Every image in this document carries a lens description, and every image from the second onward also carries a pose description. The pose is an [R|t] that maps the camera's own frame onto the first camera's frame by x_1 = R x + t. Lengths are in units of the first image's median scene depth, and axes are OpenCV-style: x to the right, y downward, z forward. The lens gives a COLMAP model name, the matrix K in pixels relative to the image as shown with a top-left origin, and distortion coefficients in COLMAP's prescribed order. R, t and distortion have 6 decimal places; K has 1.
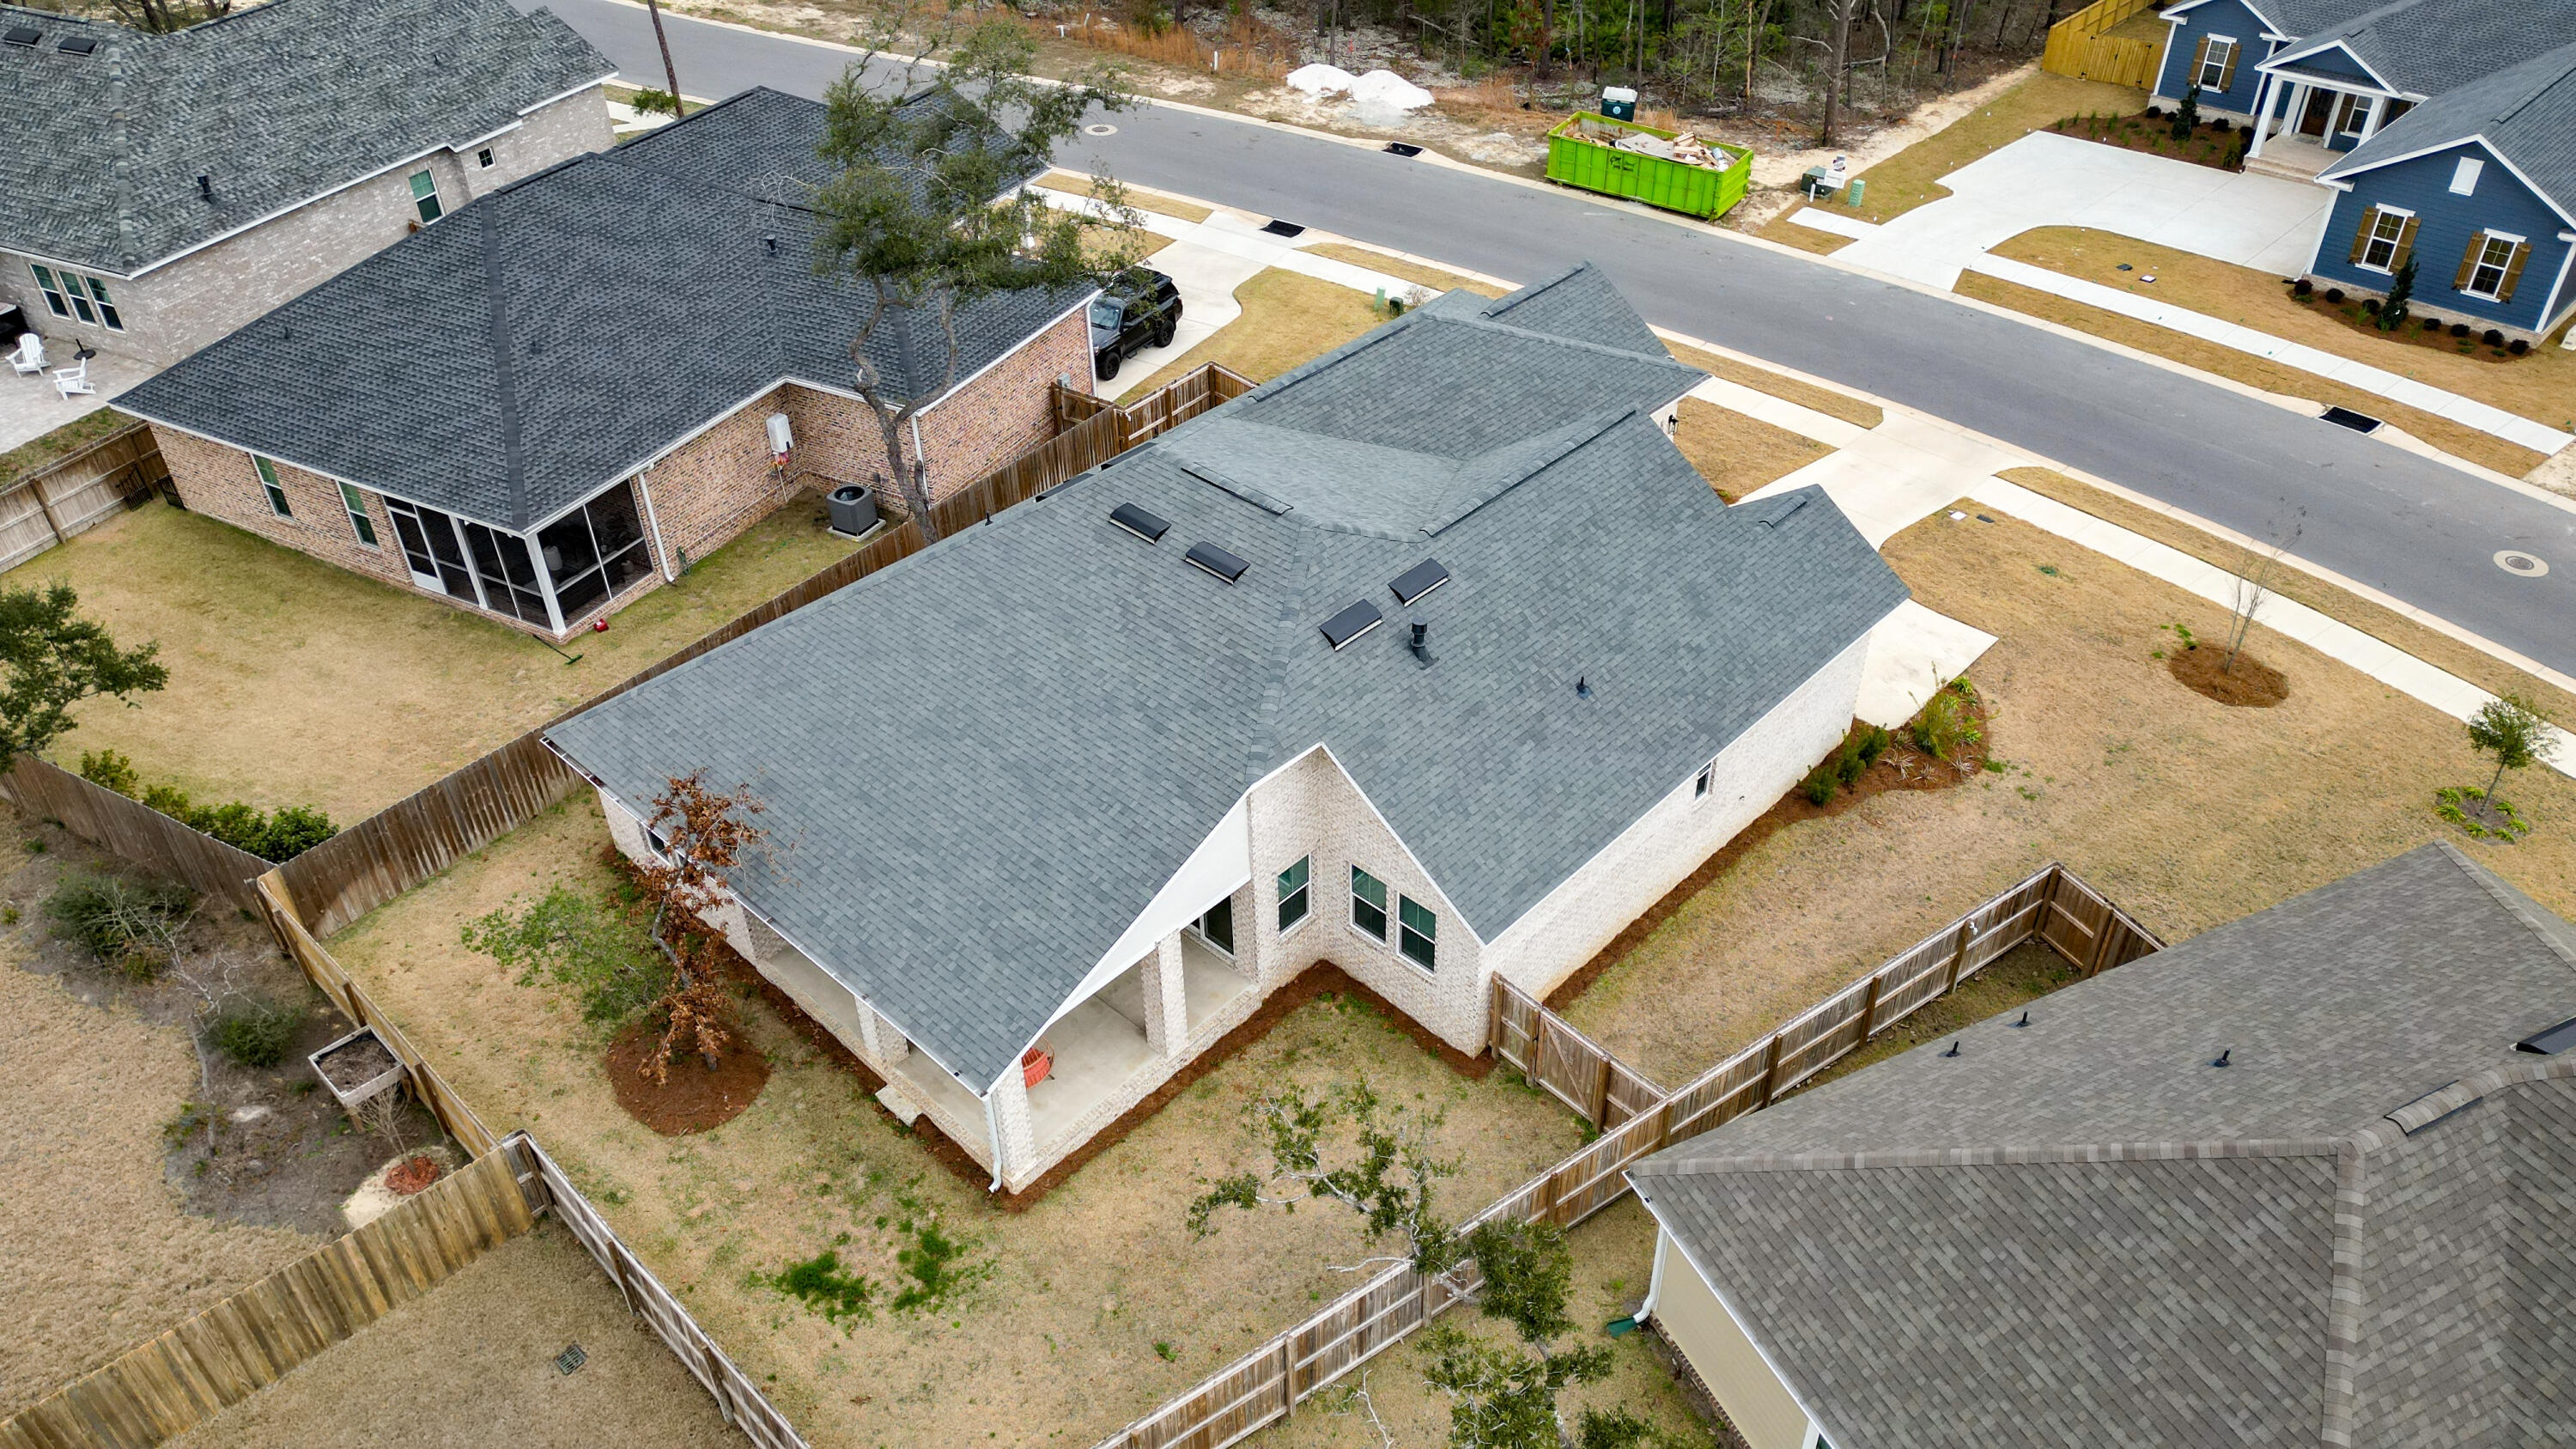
lens RADIAL K [[1799.8, 0, 1294.7], [0, 1799.8, 712.8], [0, 0, 1]] dist [0.085218, -0.083841]
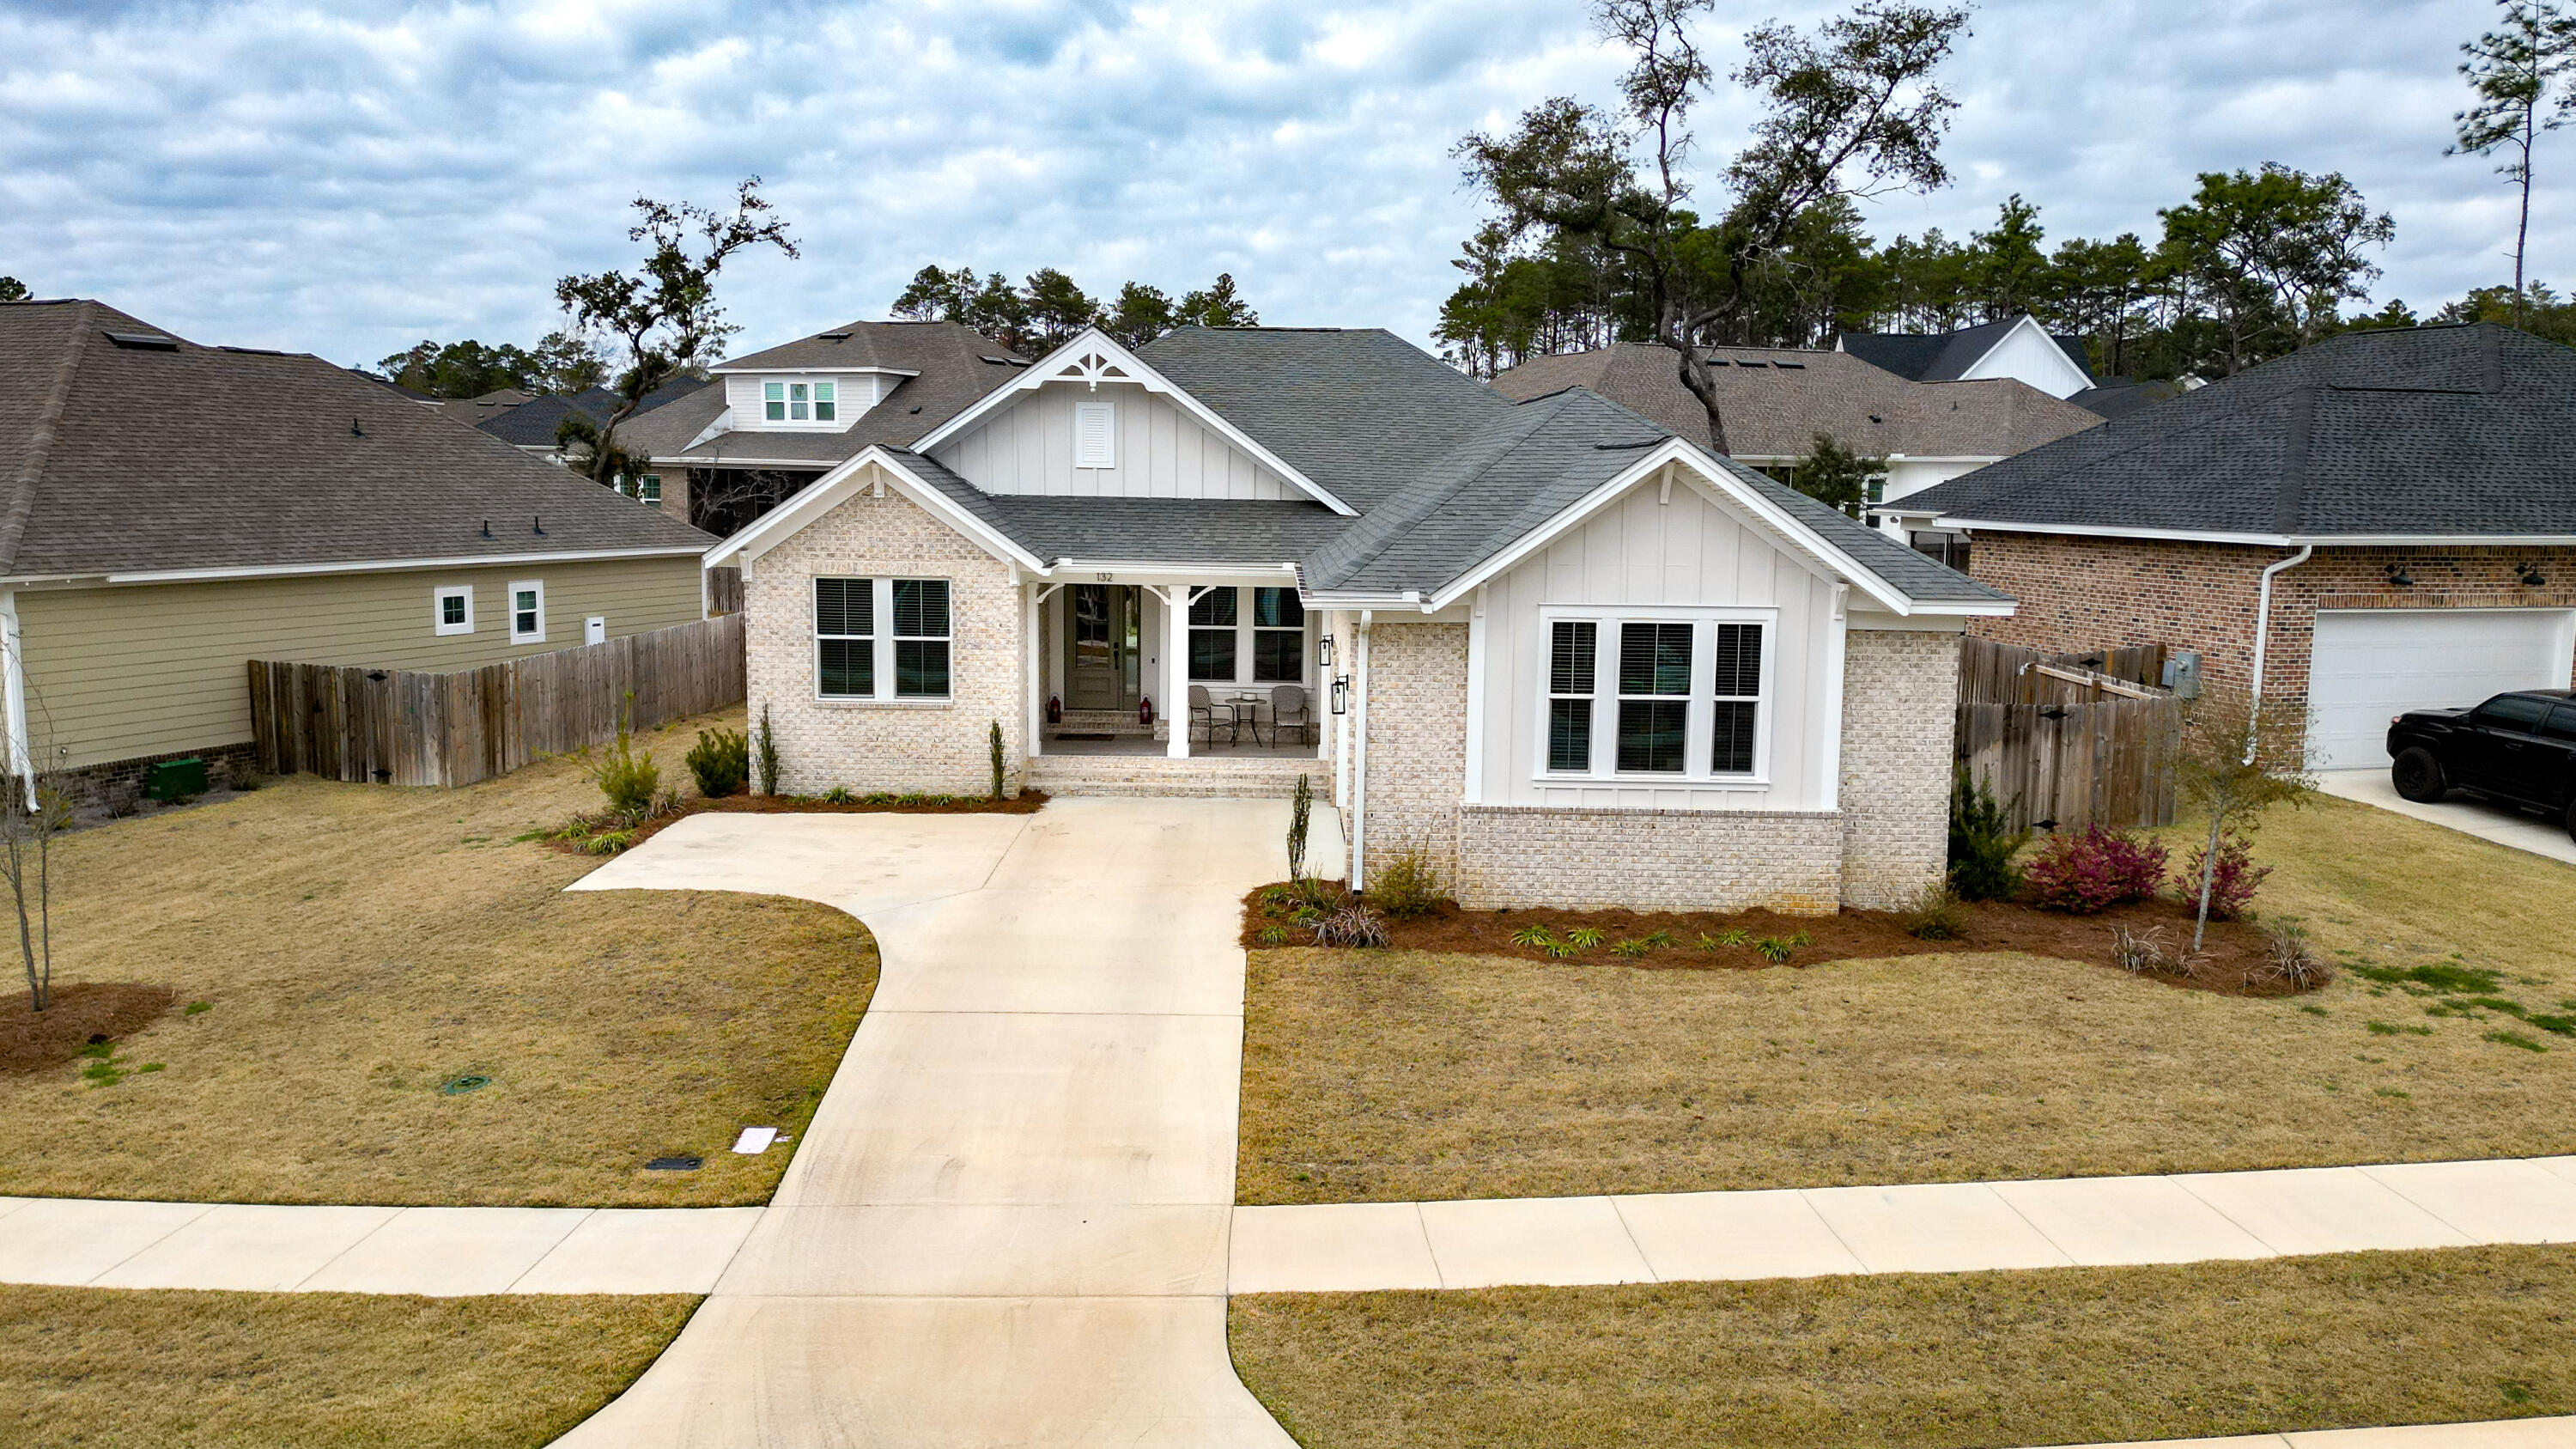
lens RADIAL K [[1857.8, 0, 1295.3], [0, 1857.8, 722.6], [0, 0, 1]] dist [0.084139, -0.084001]
pose [[-0.718205, 0.093597, -0.689508, 0.629433], [-0.427016, 0.723096, 0.542945, -0.471038], [0.549398, 0.684377, -0.479364, 1.403532]]
